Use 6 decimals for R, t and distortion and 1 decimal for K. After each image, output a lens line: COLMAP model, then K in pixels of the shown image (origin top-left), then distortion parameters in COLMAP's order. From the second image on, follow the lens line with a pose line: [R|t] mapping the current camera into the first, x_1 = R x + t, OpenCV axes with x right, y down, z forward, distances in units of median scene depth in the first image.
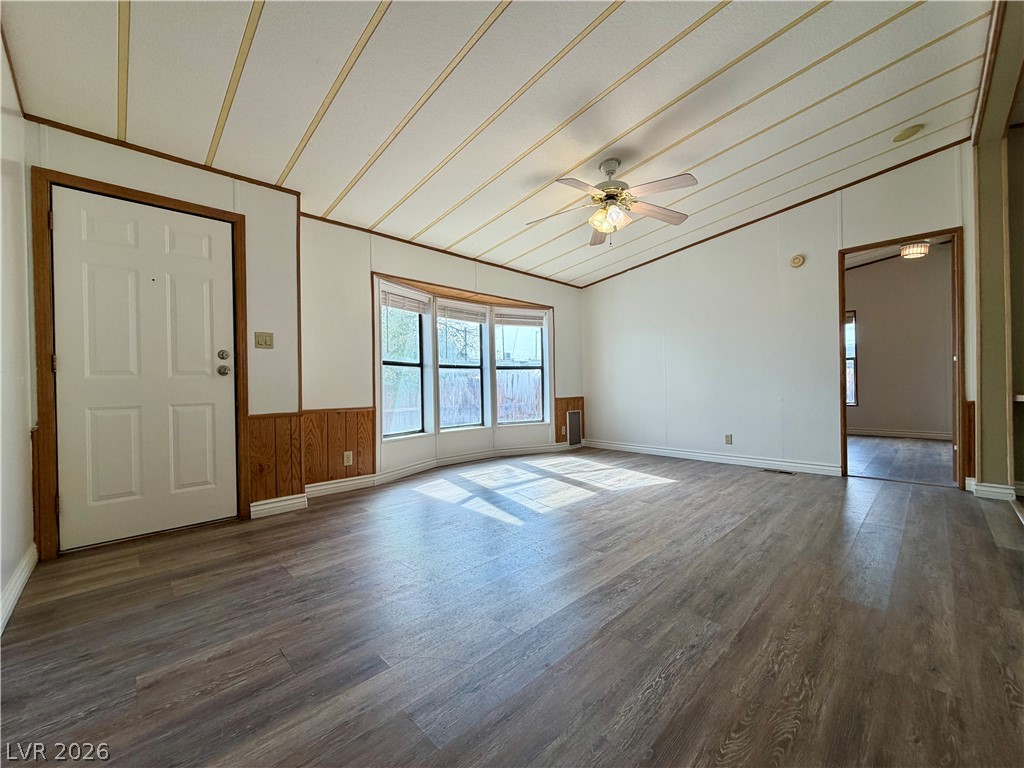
lens RADIAL K [[408.8, 0, 509.0], [0, 408.8, 384.6], [0, 0, 1]] dist [-0.000555, 0.000677]
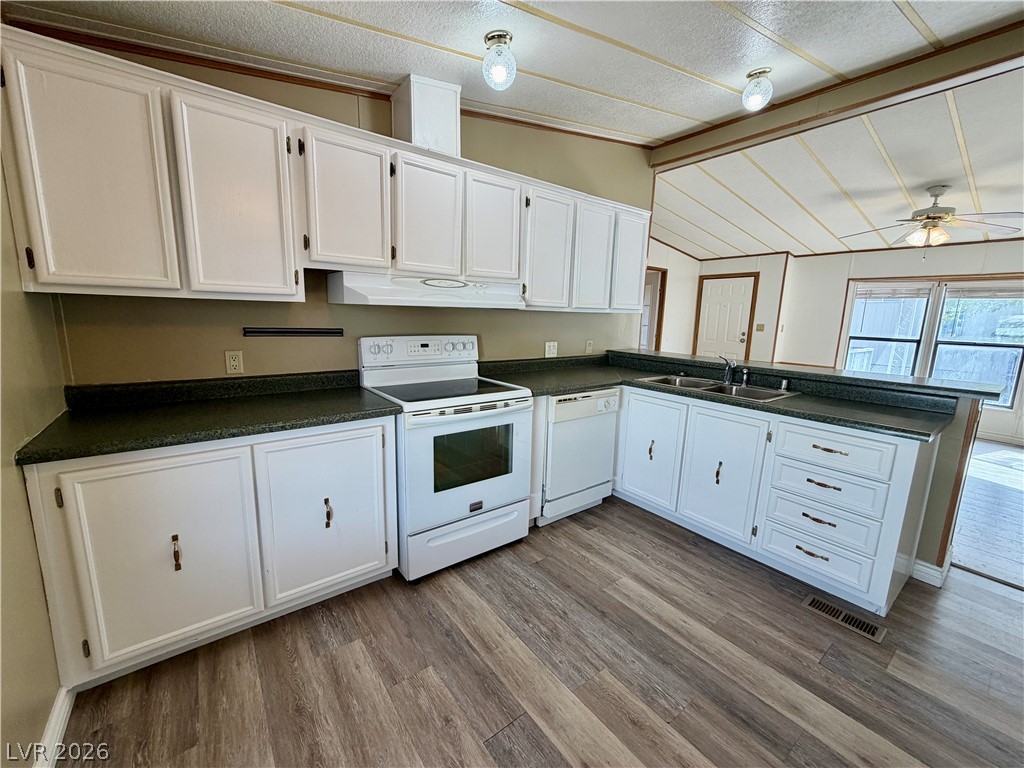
lens RADIAL K [[408.8, 0, 509.0], [0, 408.8, 384.6], [0, 0, 1]] dist [-0.000555, 0.000677]
pose [[-0.115090, 0.180454, -0.976827, 1.718331], [-0.023957, 0.982571, 0.184338, -0.175474], [0.993066, 0.044617, -0.108761, -0.089469]]
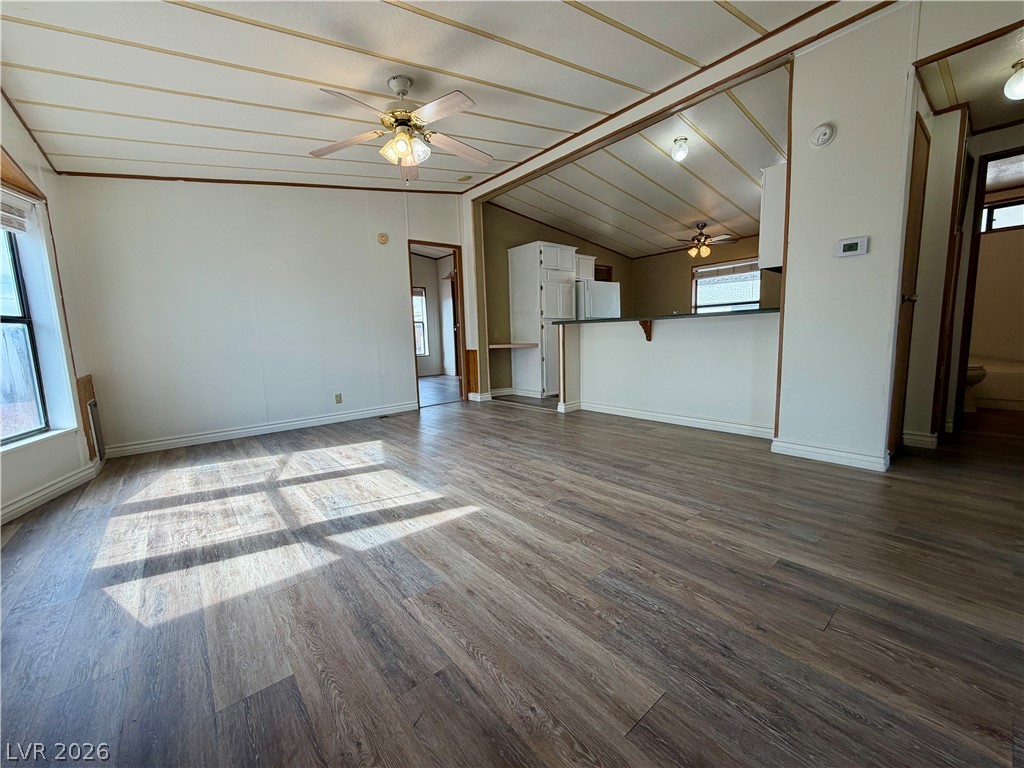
lens RADIAL K [[408.8, 0, 509.0], [0, 408.8, 384.6], [0, 0, 1]] dist [-0.000555, 0.000677]
pose [[0.083561, -0.113123, 0.990061, -0.671878], [0.033176, 0.993301, 0.110693, 0.000474], [-0.995950, 0.023597, 0.086754, 0.746301]]
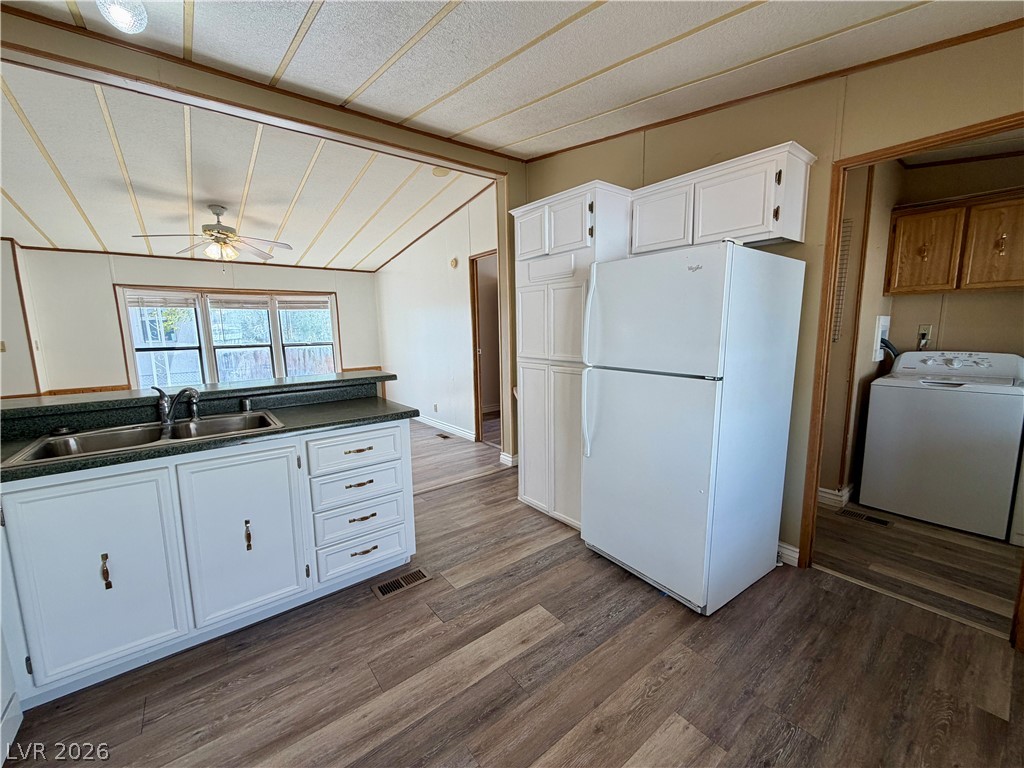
lens RADIAL K [[408.8, 0, 509.0], [0, 408.8, 384.6], [0, 0, 1]] dist [-0.000555, 0.000677]
pose [[0.994563, 0.009637, -0.103689, 1.364371], [0.005339, 0.989679, 0.143201, -0.170777], [0.103999, -0.142976, 0.984247, -0.277821]]
